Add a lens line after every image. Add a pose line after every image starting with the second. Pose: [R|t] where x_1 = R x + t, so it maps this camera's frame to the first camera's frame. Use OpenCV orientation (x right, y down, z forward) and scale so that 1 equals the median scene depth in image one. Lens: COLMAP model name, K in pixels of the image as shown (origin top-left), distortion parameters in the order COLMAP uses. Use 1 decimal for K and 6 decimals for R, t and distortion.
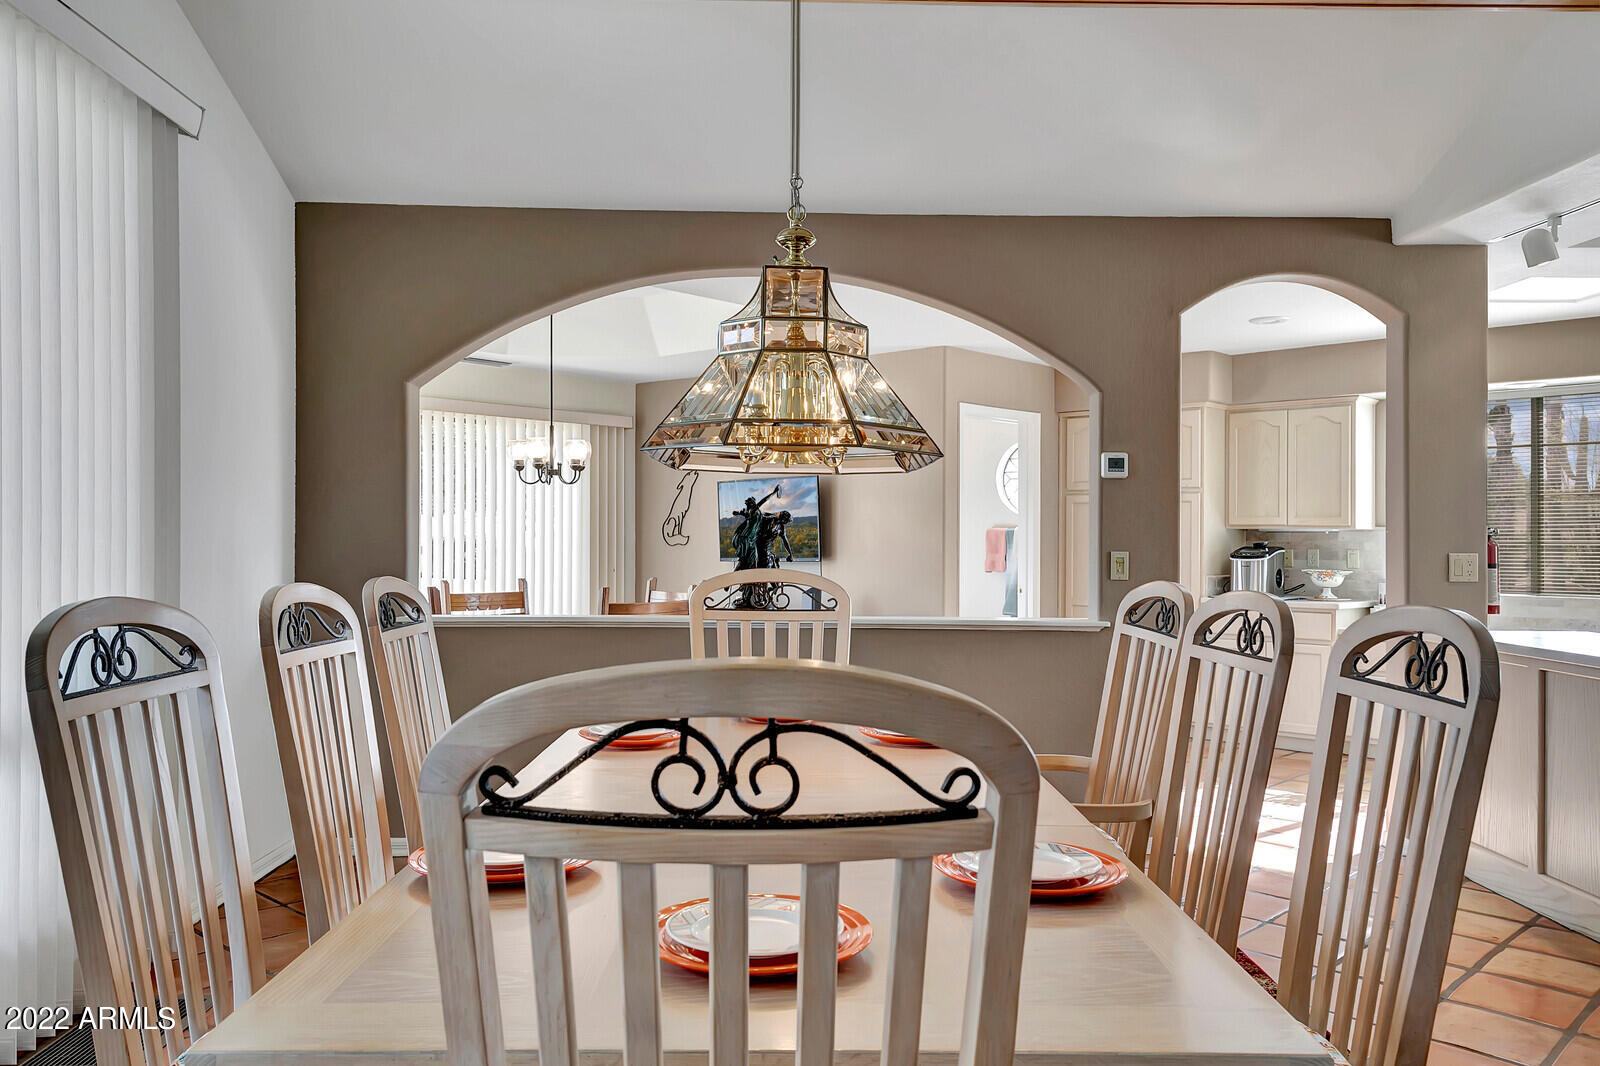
lens RADIAL K [[1230.3, 0, 806.9], [0, 1230.3, 539.6], [0, 0, 1]] dist [0.040374, -0.000048]
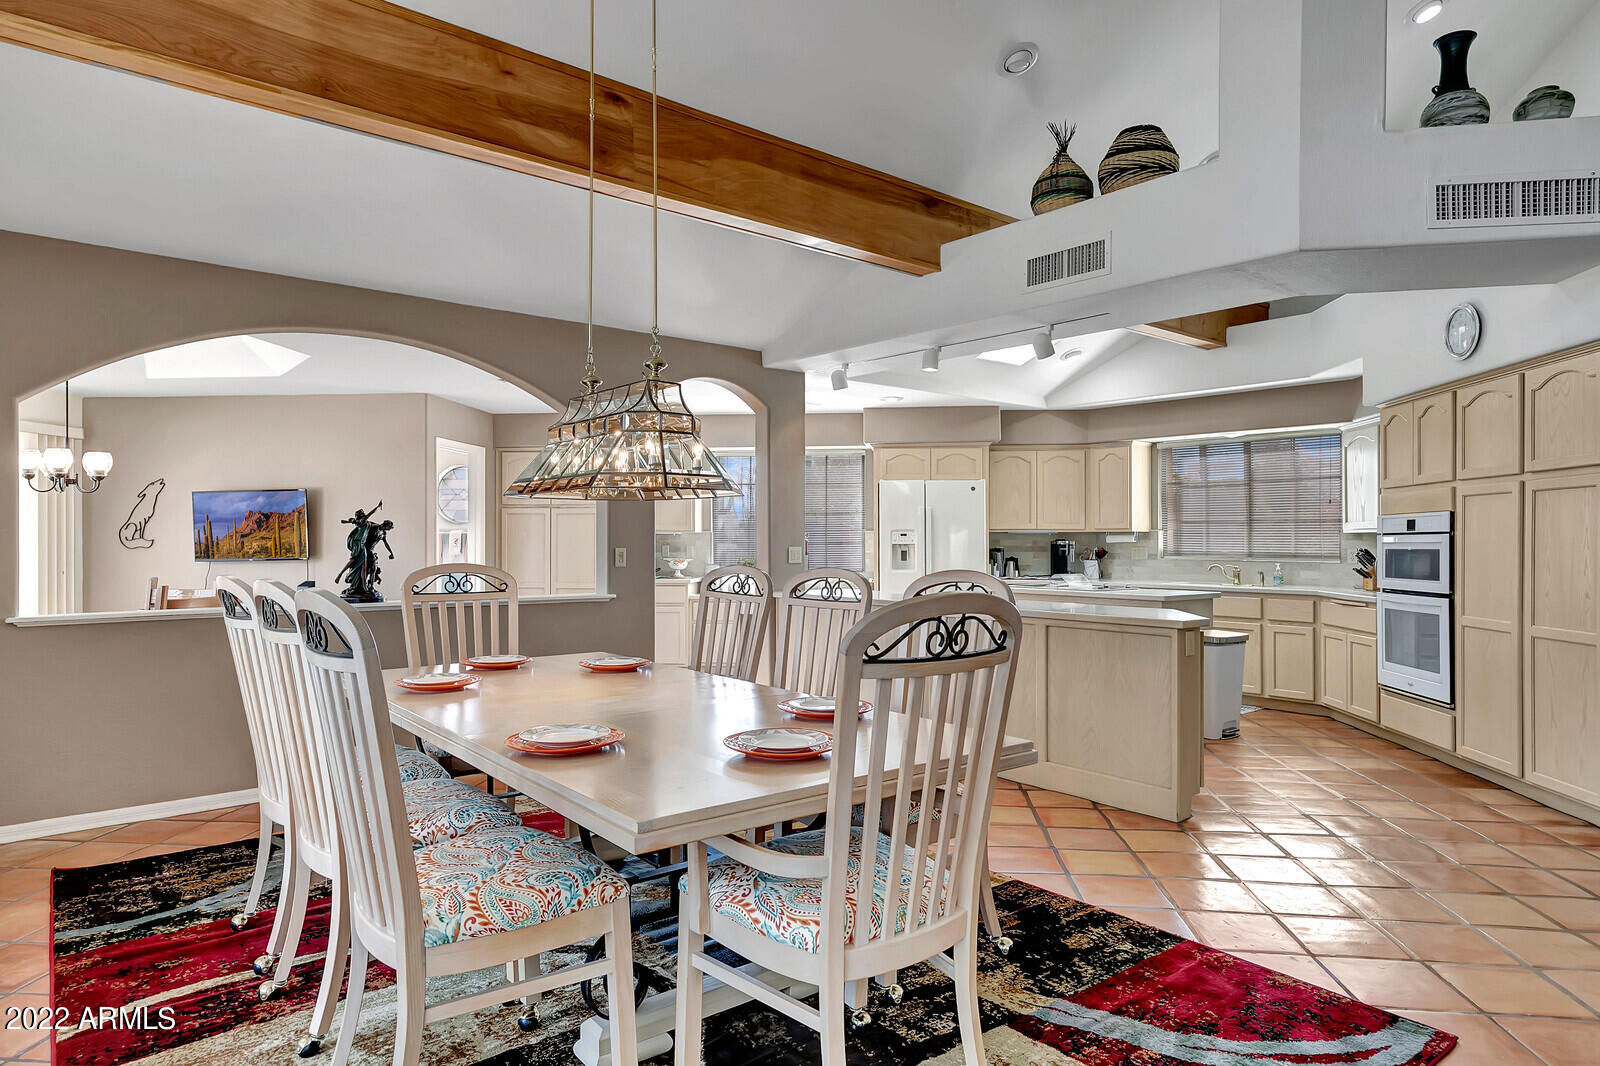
lens RADIAL K [[943.3, 0, 800.1], [0, 943.3, 543.2], [0, 0, 1]] dist [0.006038, 0.000336]
pose [[0.792880, -0.008555, 0.609318, -0.279208], [0.005856, 0.999962, 0.006420, -0.002759], [-0.609350, -0.001523, 0.792900, -0.061999]]
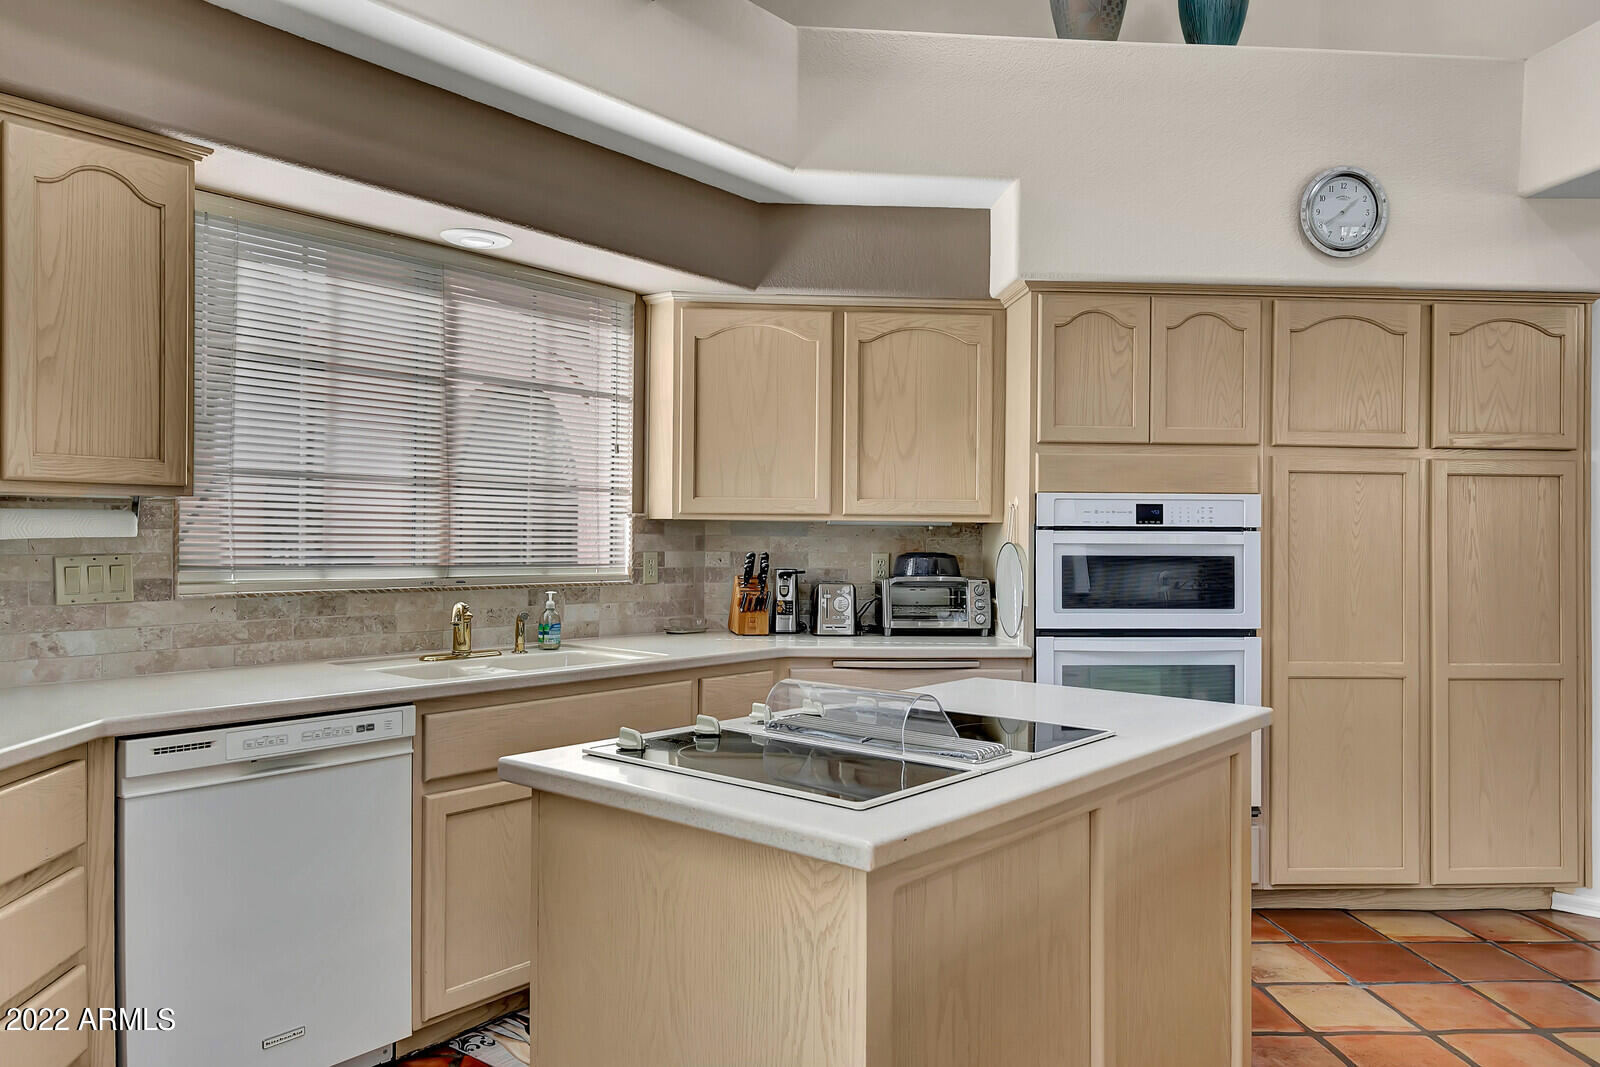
lens RADIAL K [[1085.9, 0, 791.4], [0, 1085.9, 538.8], [0, 0, 1]] dist [0.032539, 0.001016]
pose [[-0.742465, -0.015412, 0.669708, 0.656064], [-0.015036, 0.999867, 0.006341, 0.002951], [-0.669717, -0.005362, -0.742597, 1.085718]]
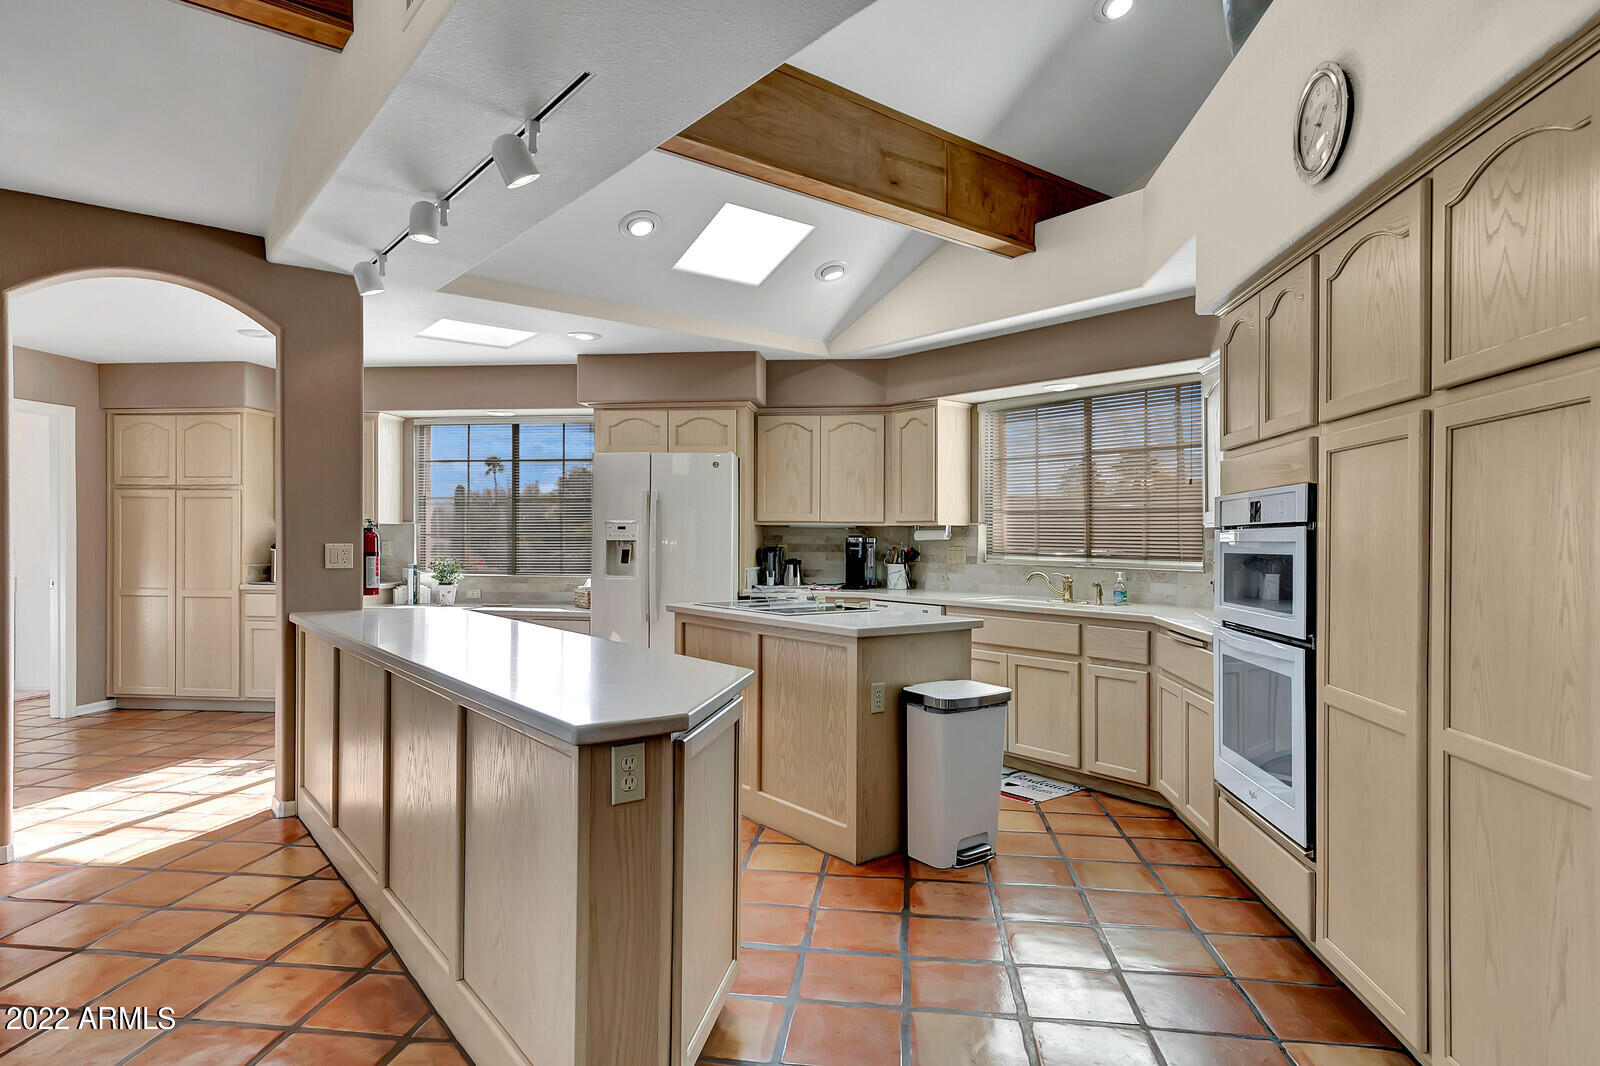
lens RADIAL K [[899.0, 0, 800.0], [0, 899.0, 533.0], [0, 0, 1]] dist [-0.001149, 0.001066]
pose [[0.803429, 0.001305, 0.595399, 0.372862], [-0.000449, 0.999999, -0.001586, 0.002732], [-0.595400, 0.001006, 0.803429, 0.083743]]
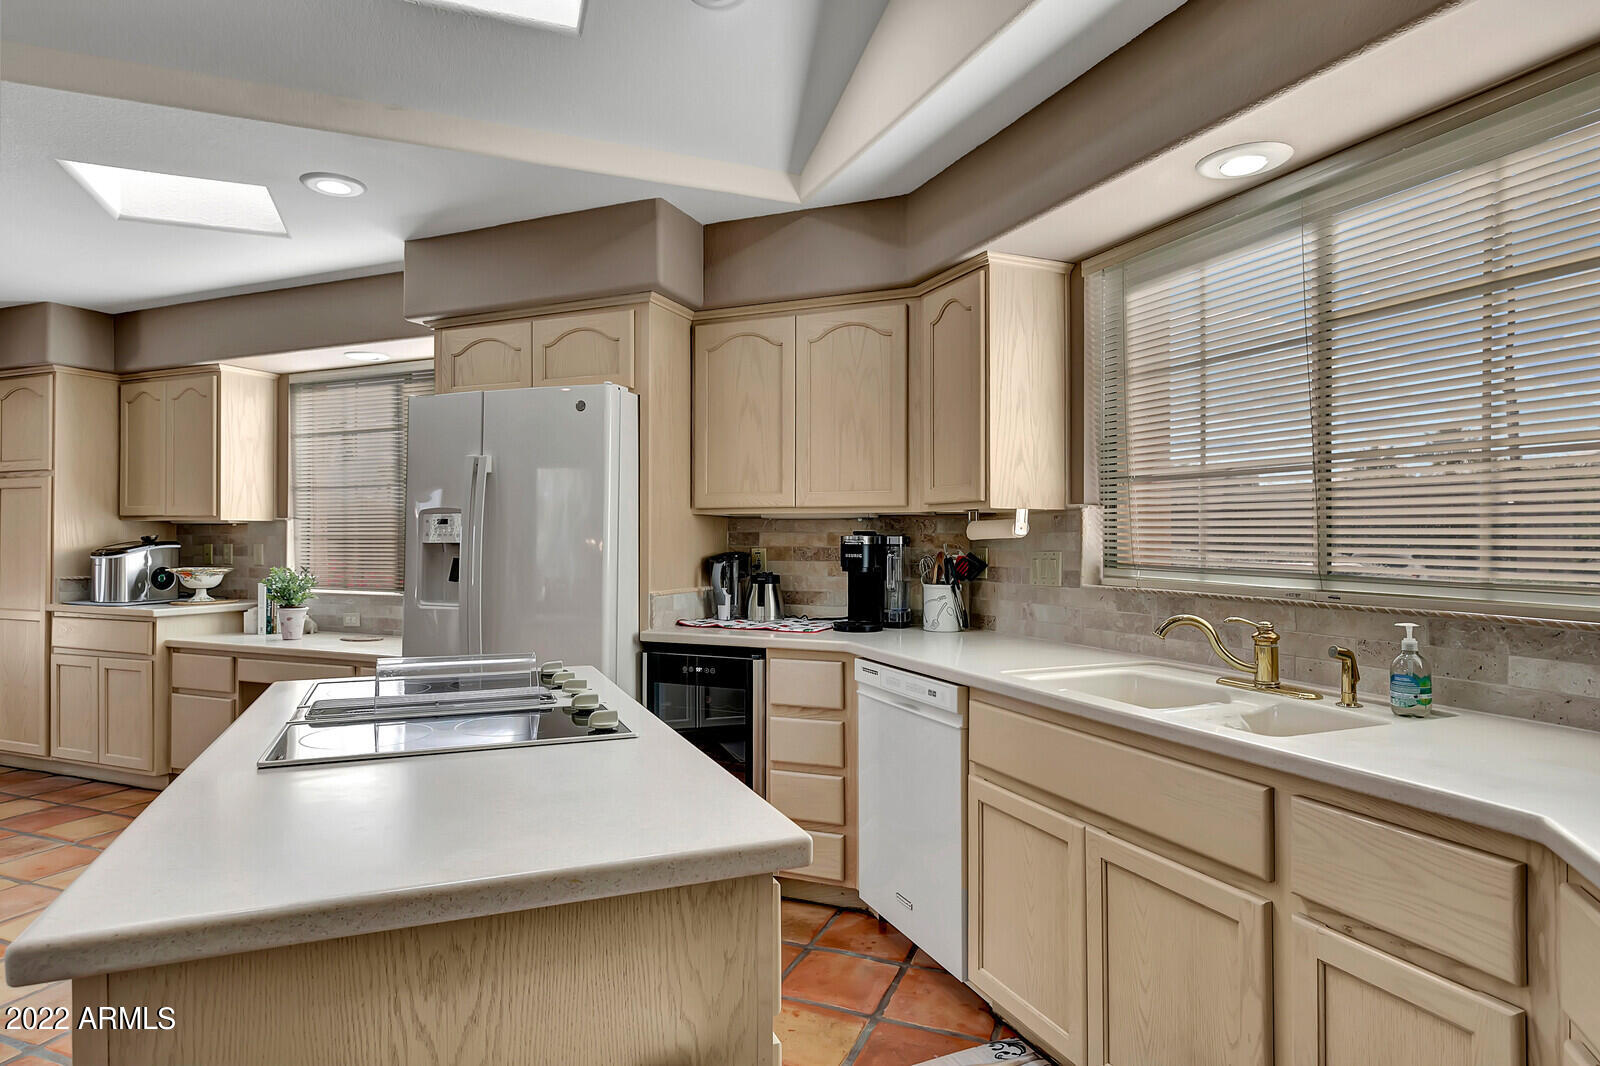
lens RADIAL K [[899.0, 0, 800.0], [0, 899.0, 533.0], [0, 0, 1]] dist [-0.001149, 0.001066]
pose [[0.933185, -0.004944, 0.359362, 0.879883], [0.005970, 0.999981, -0.001746, 0.006297], [-0.359346, 0.003775, 0.933197, 0.415587]]
